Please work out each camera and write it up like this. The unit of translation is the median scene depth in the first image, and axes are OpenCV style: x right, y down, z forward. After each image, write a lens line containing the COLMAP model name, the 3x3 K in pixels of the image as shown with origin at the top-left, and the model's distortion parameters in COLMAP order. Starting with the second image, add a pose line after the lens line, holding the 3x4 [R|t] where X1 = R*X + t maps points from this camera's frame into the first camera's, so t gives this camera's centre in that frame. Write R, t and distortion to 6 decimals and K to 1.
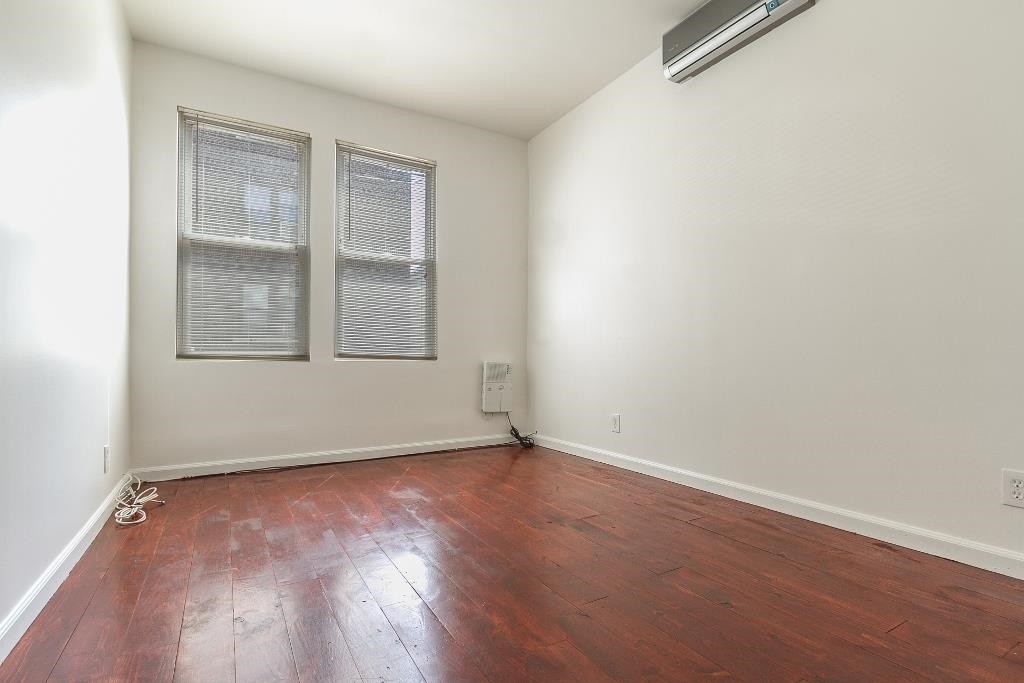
lens RADIAL K [[483.1, 0, 512.0], [0, 483.1, 341.5], [0, 0, 1]] dist [-0.001160, -0.000227]
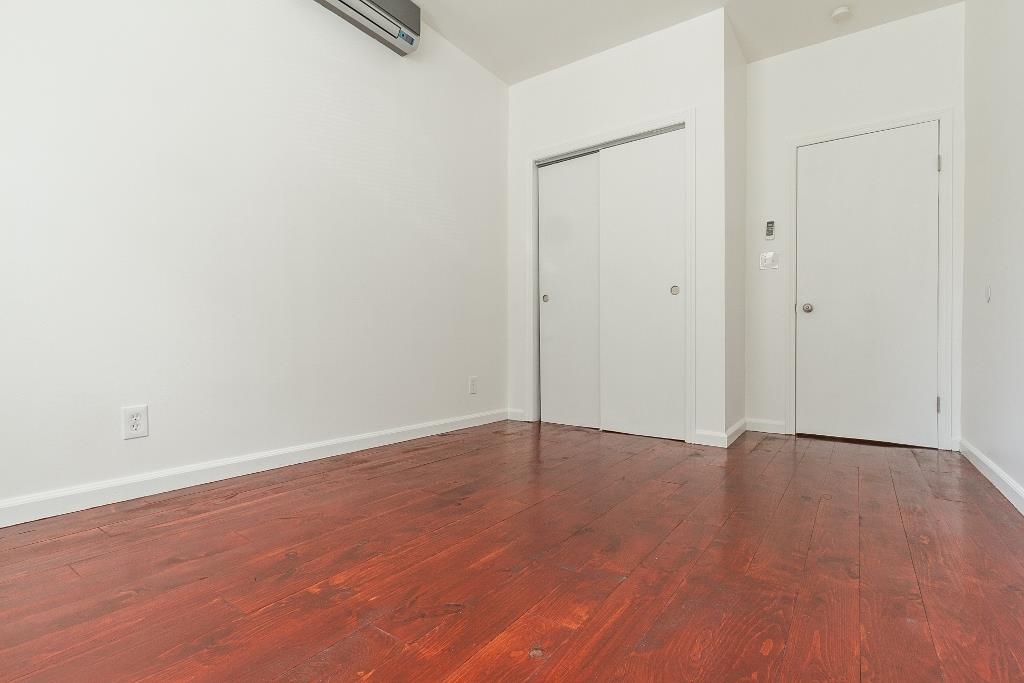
lens RADIAL K [[483.1, 0, 512.0], [0, 483.1, 341.5], [0, 0, 1]] dist [-0.001160, -0.000227]
pose [[-0.401592, 0.002205, 0.915816, -0.612530], [-0.034112, 0.999267, -0.017364, 0.092283], [-0.915183, -0.038214, -0.401223, 1.078955]]
